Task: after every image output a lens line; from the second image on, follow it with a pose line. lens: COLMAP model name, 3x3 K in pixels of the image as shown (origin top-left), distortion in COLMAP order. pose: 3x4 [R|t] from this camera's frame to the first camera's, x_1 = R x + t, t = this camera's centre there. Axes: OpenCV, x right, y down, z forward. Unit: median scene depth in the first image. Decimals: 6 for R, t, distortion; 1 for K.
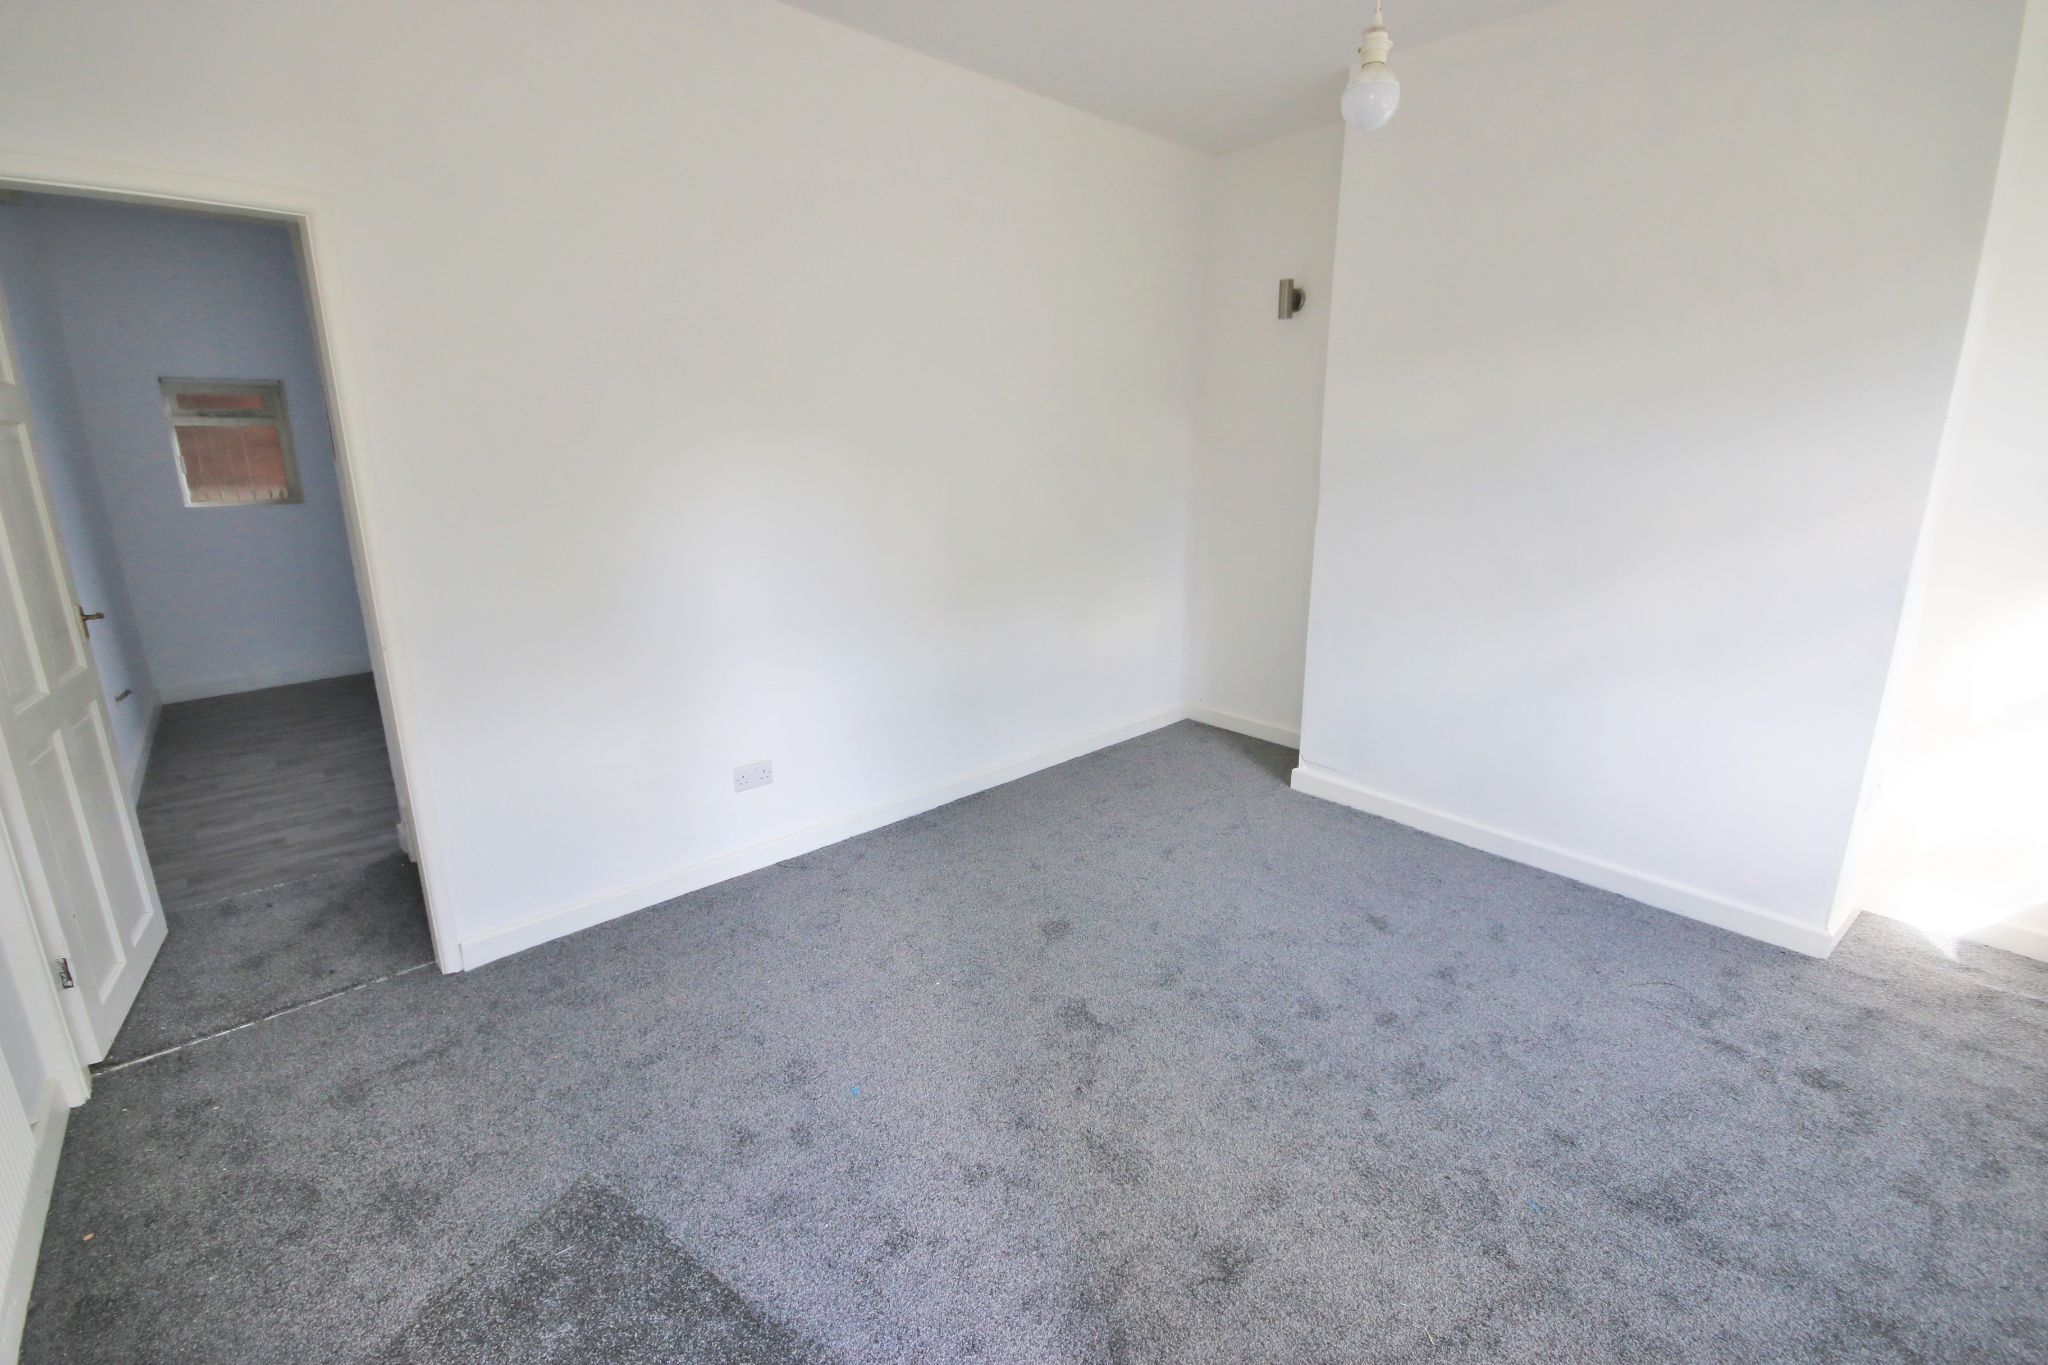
lens RADIAL K [[935.7, 0, 1019.0], [0, 935.7, 687.0], [0, 0, 1]] dist [-0.002330, -0.000022]
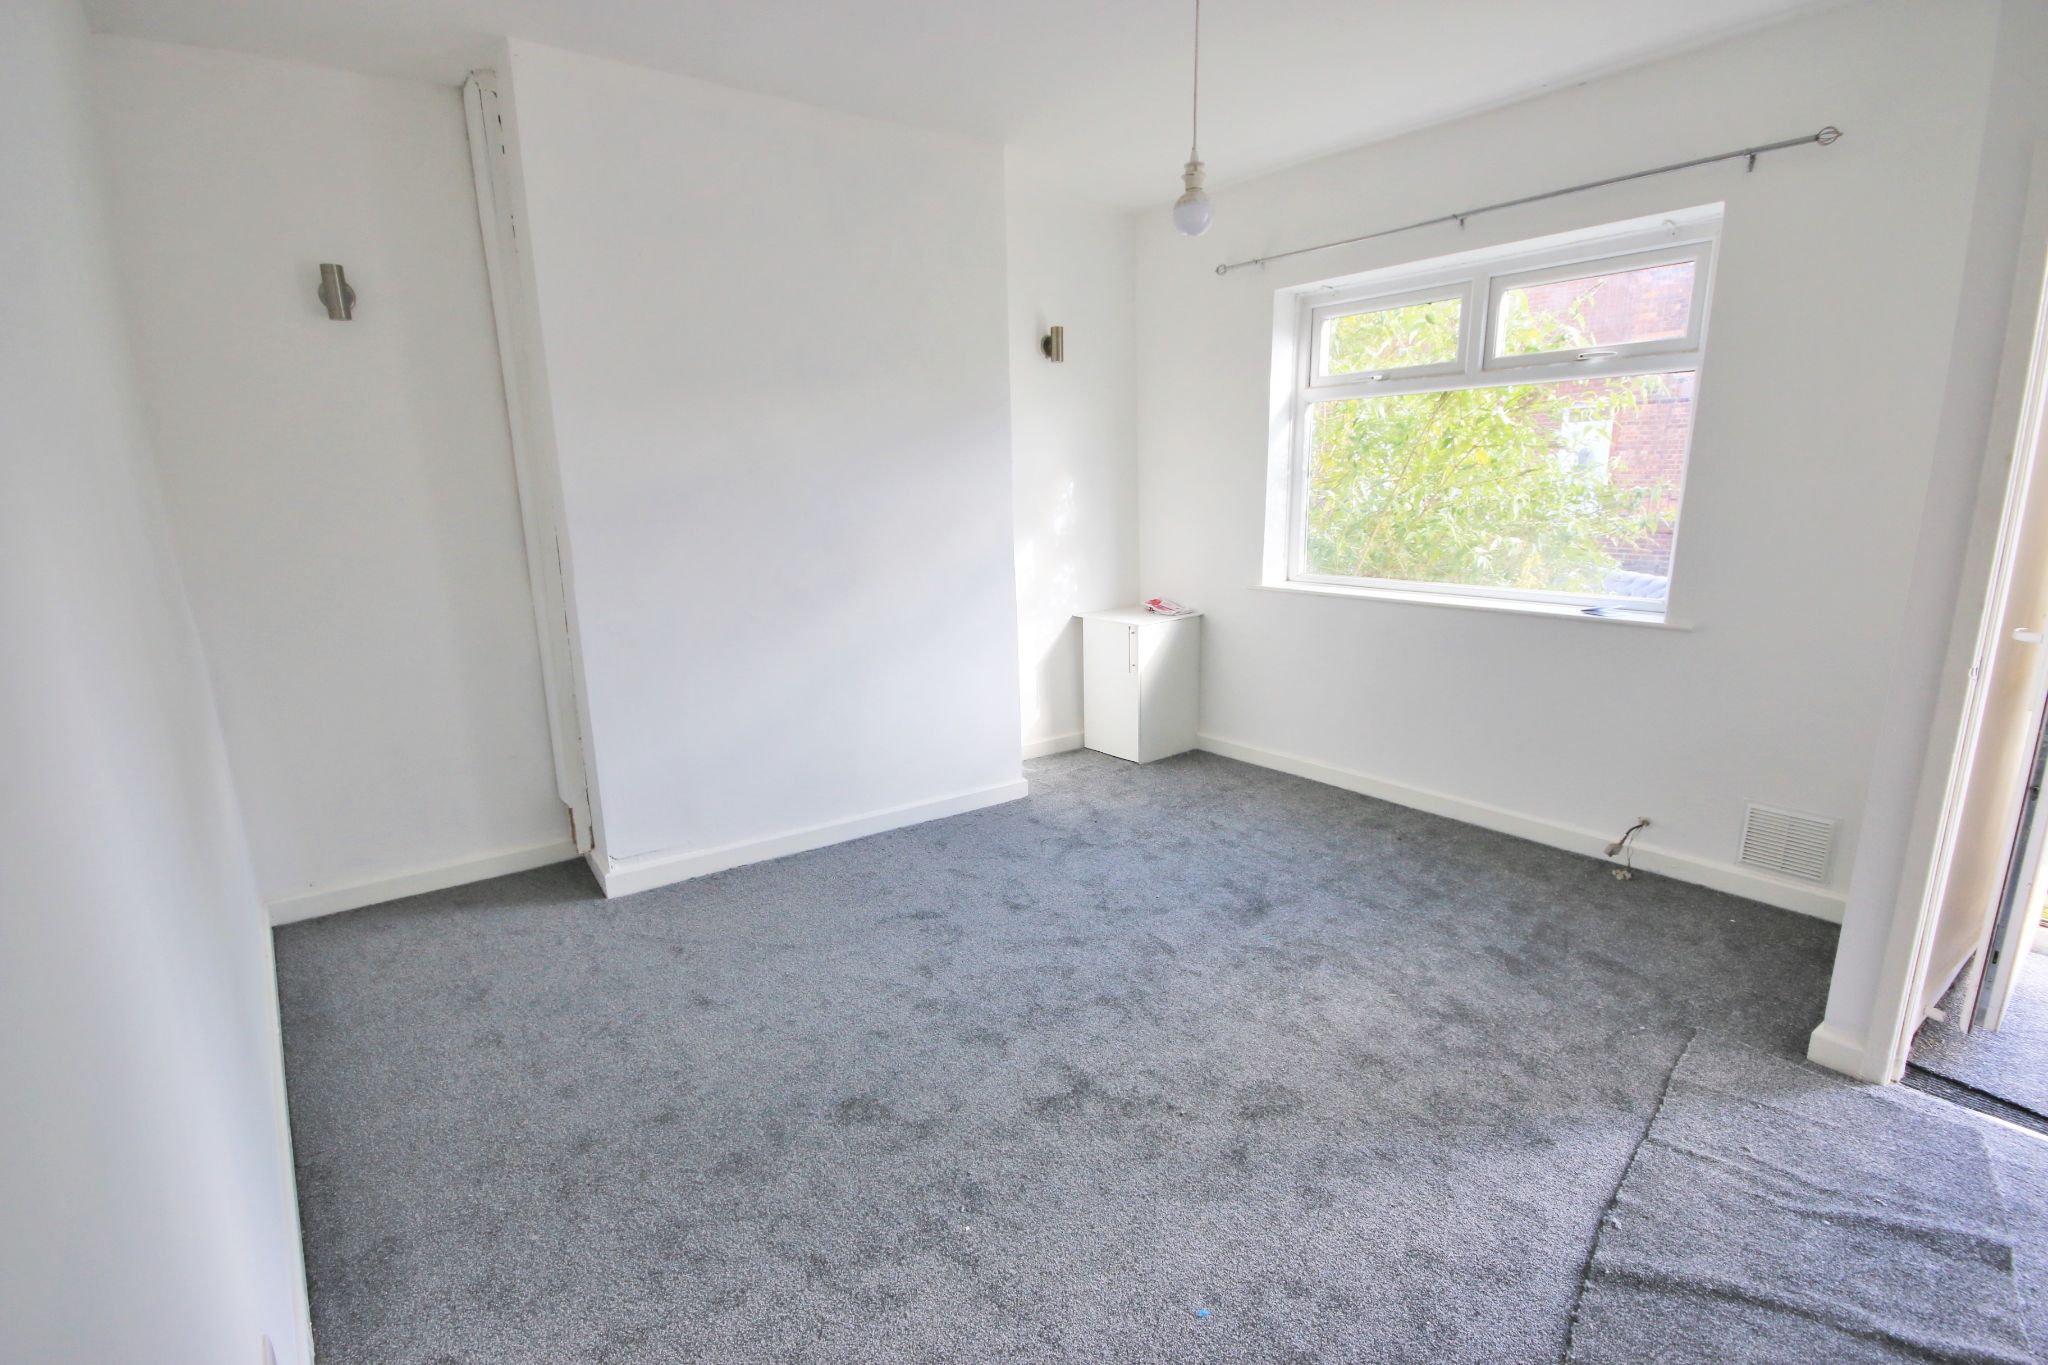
lens RADIAL K [[935.7, 0, 1019.0], [0, 935.7, 687.0], [0, 0, 1]] dist [-0.002330, -0.000022]
pose [[0.092190, -0.214952, 0.972264, -0.632050], [0.271423, 0.944871, 0.183160, -0.175543], [-0.958035, 0.247010, 0.145450, 0.699230]]
